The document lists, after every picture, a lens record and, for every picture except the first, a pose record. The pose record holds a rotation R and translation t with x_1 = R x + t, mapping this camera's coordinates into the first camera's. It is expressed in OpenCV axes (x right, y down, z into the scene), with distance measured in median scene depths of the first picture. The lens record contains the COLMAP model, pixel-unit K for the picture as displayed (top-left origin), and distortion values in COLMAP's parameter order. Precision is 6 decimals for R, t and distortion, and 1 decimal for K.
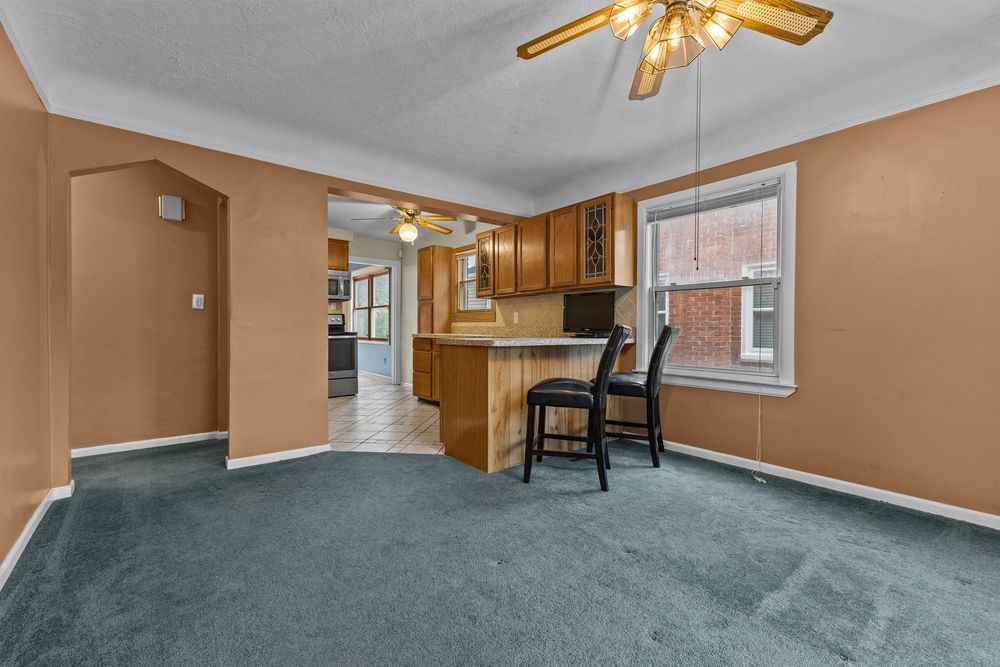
lens RADIAL K [[428.8, 0, 500.0], [0, 428.8, 333.5], [0, 0, 1]] dist [0.000256, 0.000118]
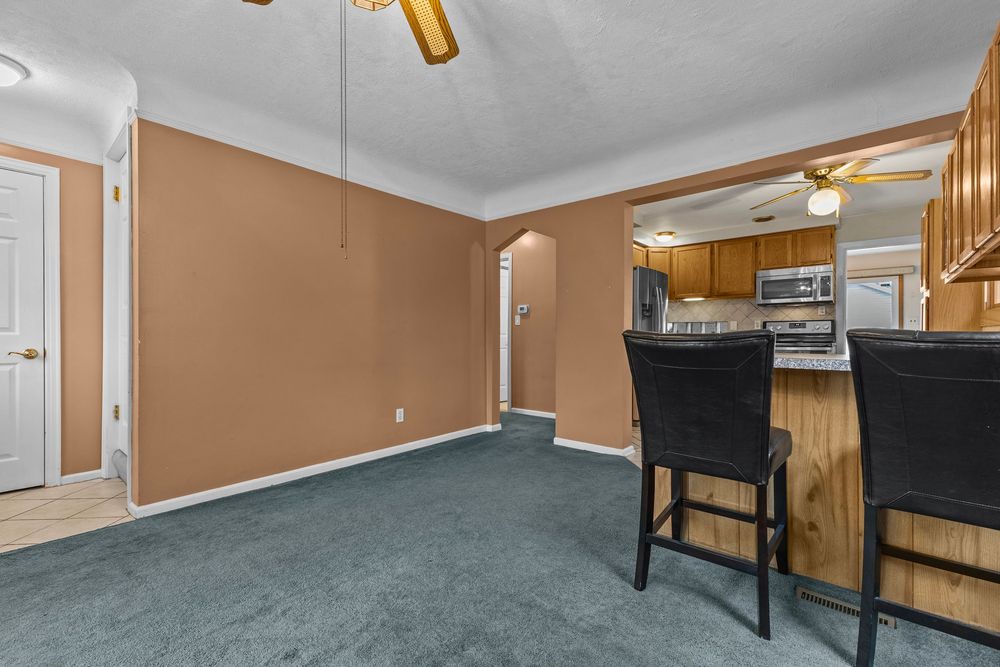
lens RADIAL K [[435.2, 0, 500.0], [0, 435.2, 333.5], [0, 0, 1]] dist [0.000327, -0.000014]
pose [[0.188281, -0.007499, -0.982087, 0.687800], [-0.014939, 0.999833, -0.010498, -0.007274], [0.982002, 0.016648, 0.188138, 0.608760]]
